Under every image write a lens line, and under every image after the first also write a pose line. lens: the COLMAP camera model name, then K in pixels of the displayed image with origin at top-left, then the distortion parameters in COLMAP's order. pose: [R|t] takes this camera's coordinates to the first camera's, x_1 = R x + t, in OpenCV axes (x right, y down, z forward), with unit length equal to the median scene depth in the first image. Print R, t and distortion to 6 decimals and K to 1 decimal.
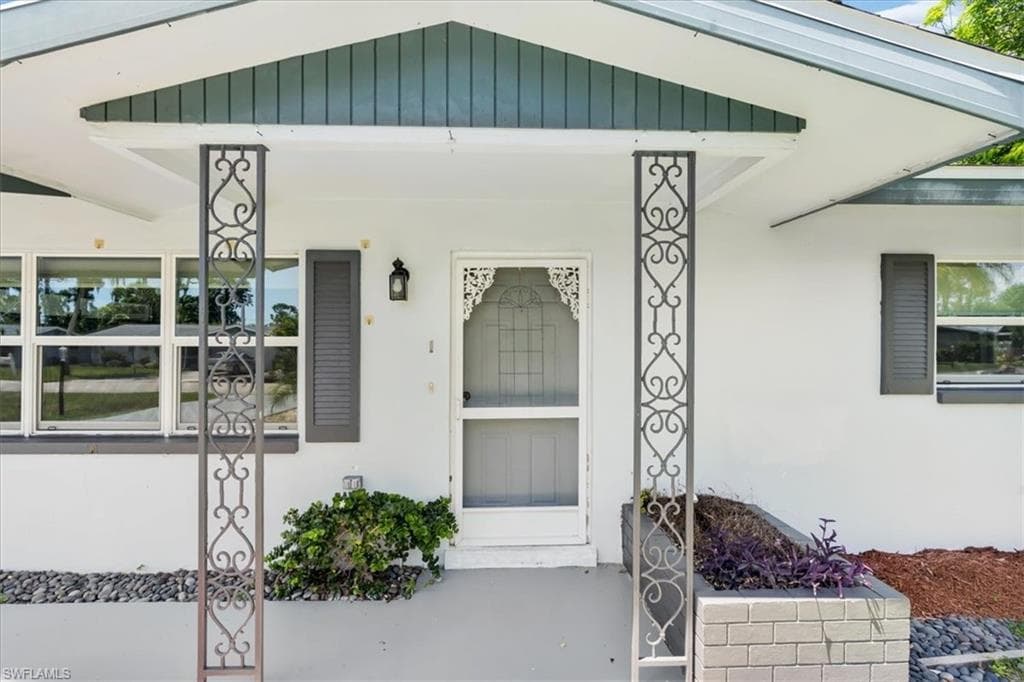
lens RADIAL K [[471.5, 0, 506.8], [0, 471.5, 340.1], [0, 0, 1]] dist [-0.003530, 0.001253]
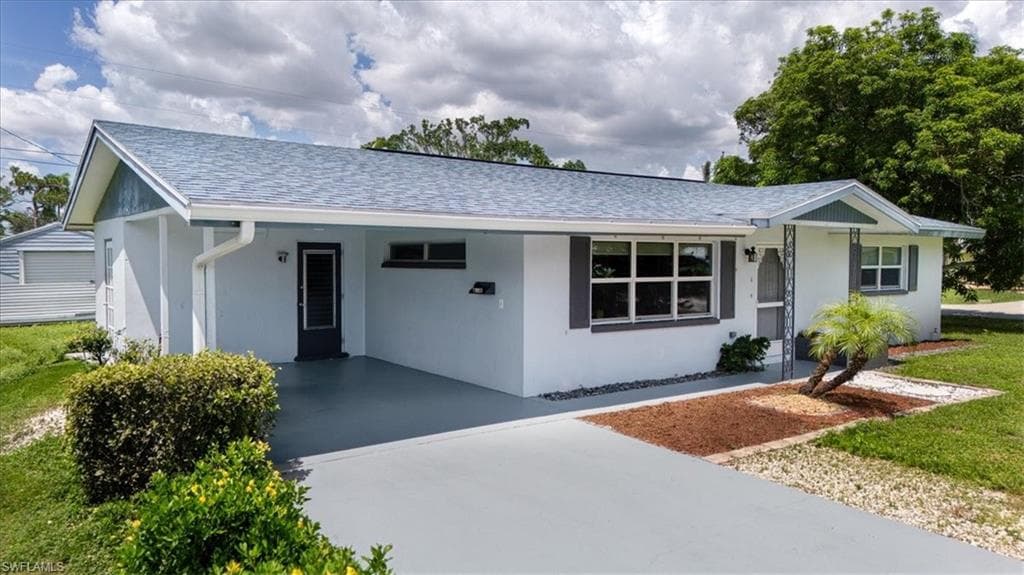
lens RADIAL K [[716.7, 0, 527.3], [0, 716.7, 288.1], [0, 0, 1]] dist [0.048845, -0.000855]
pose [[0.818974, -0.022922, 0.573373, -3.413013], [-0.003963, 0.998952, 0.045595, -0.114019], [-0.573817, -0.039613, 0.818025, -1.493684]]
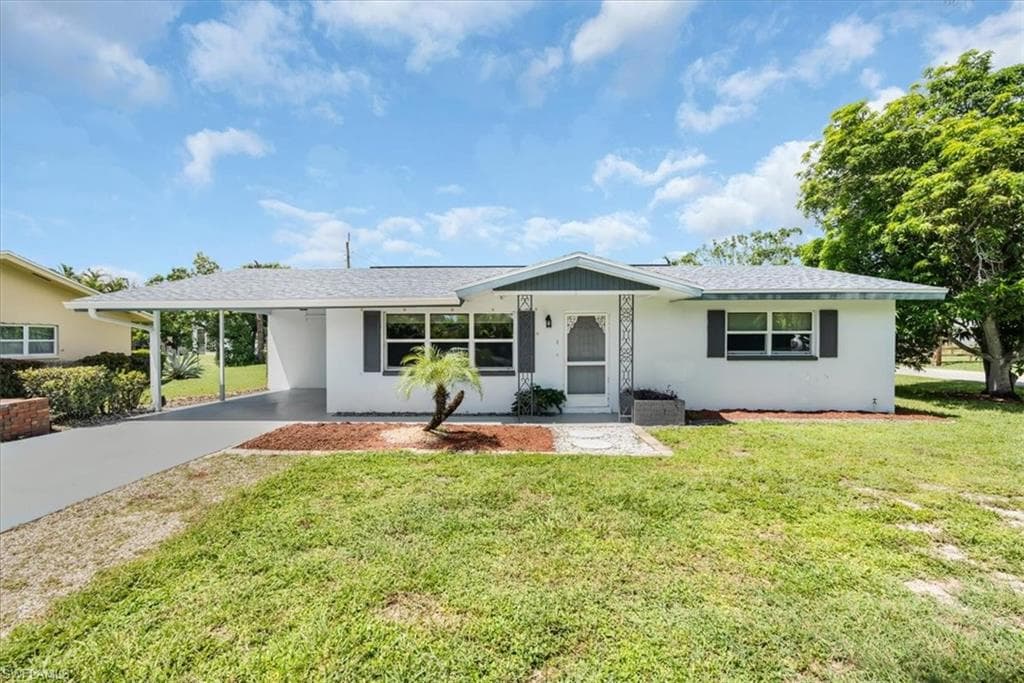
lens RADIAL K [[471.5, 0, 506.8], [0, 471.5, 340.6], [0, 0, 1]] dist [-0.003530, 0.001253]
pose [[0.998957, -0.004886, -0.045393, -0.356321], [0.005052, 0.999981, 0.003553, -0.008968], [0.045375, -0.003778, 0.998963, -2.143411]]
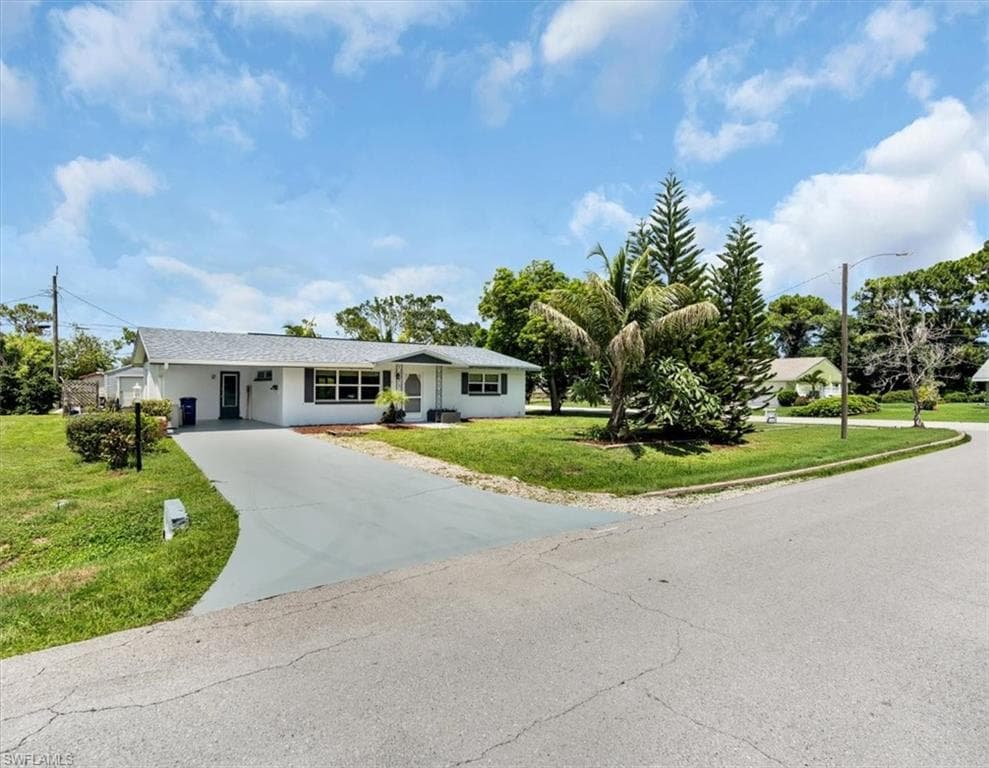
lens RADIAL K [[512.7, 0, 458.4], [0, 512.7, 386.6], [0, 0, 1]] dist [-0.001272, -0.000284]
pose [[0.837340, 0.004886, 0.546660, -3.256311], [-0.007287, 0.999971, 0.002224, -0.007249], [-0.546633, -0.005846, 0.837352, -5.130743]]
